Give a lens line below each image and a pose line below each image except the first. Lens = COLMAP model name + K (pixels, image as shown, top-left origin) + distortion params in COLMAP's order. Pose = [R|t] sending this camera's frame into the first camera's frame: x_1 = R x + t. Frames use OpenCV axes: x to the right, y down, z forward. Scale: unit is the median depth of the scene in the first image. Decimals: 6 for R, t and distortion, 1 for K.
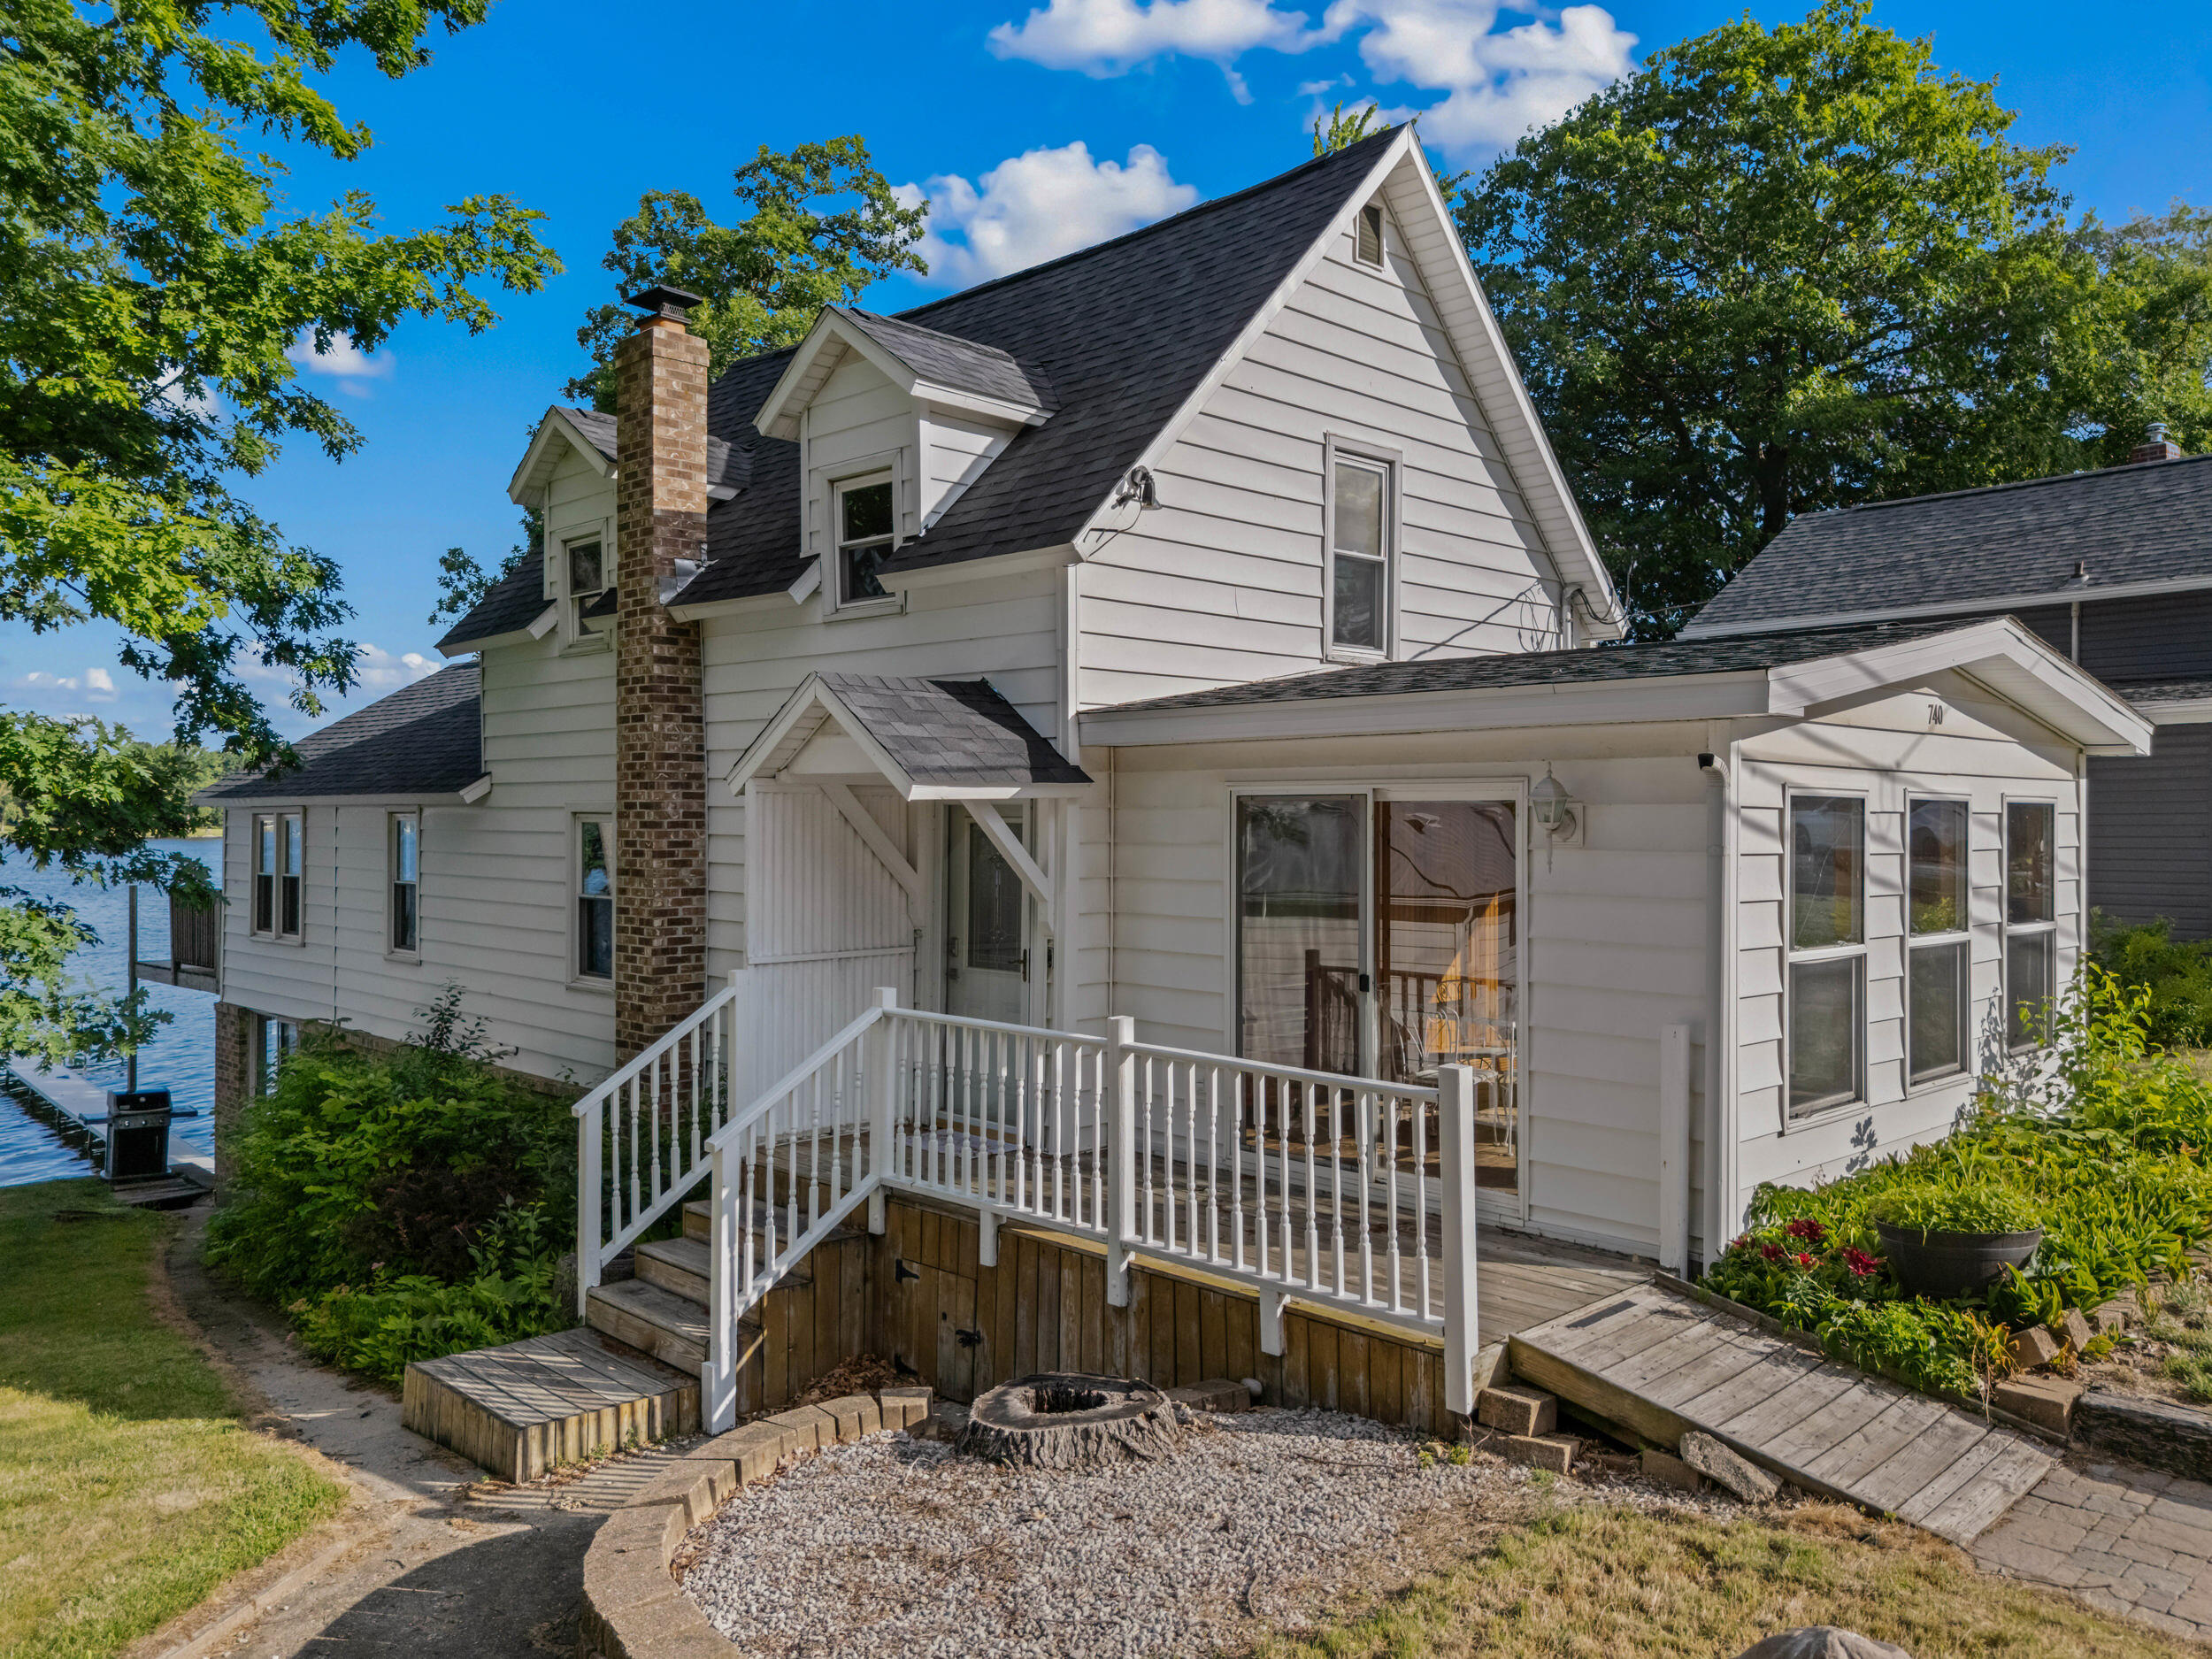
lens RADIAL K [[1691.3, 0, 1123.2], [0, 1691.3, 818.3], [0, 0, 1]] dist [0.064982, -0.049215]
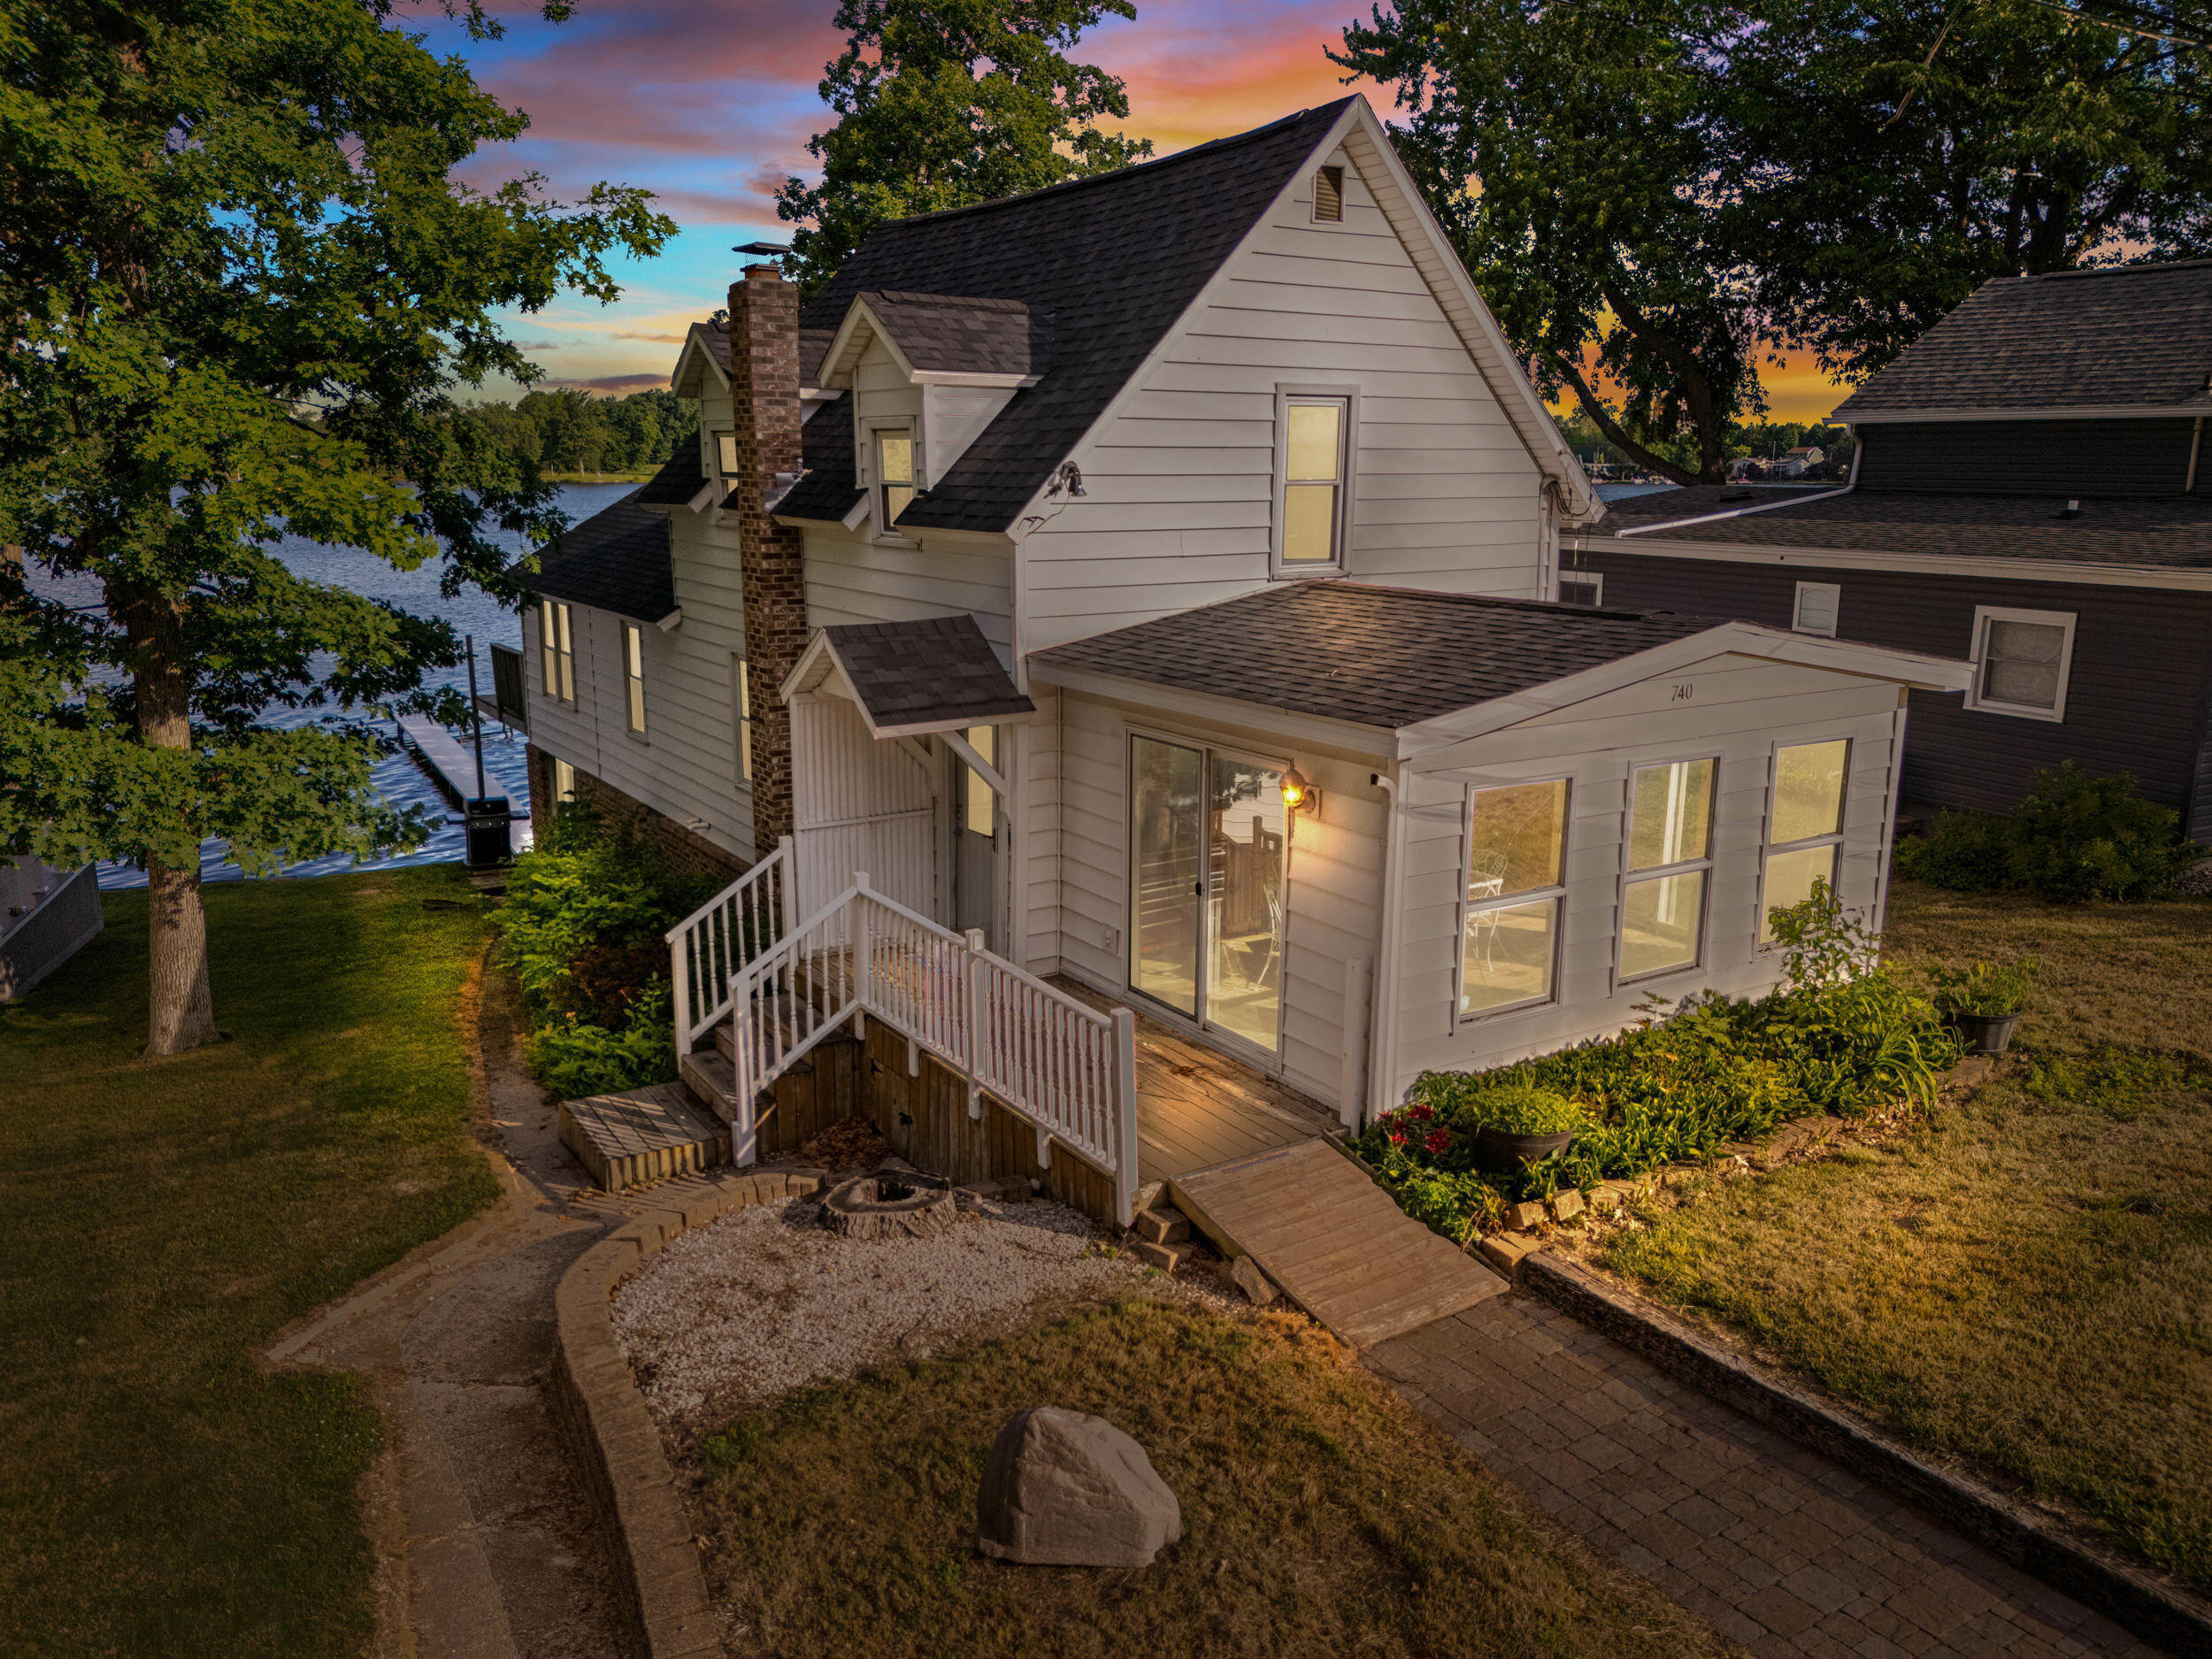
lens RADIAL K [[1676.3, 0, 1109.8], [0, 1676.3, 841.1], [0, 0, 1]] dist [0.108129, -0.113576]
pose [[0.978272, 0.048874, -0.201484, 0.310303], [-0.002632, 0.974666, 0.223649, -0.216380], [0.207310, -0.218259, 0.953617, -0.249902]]
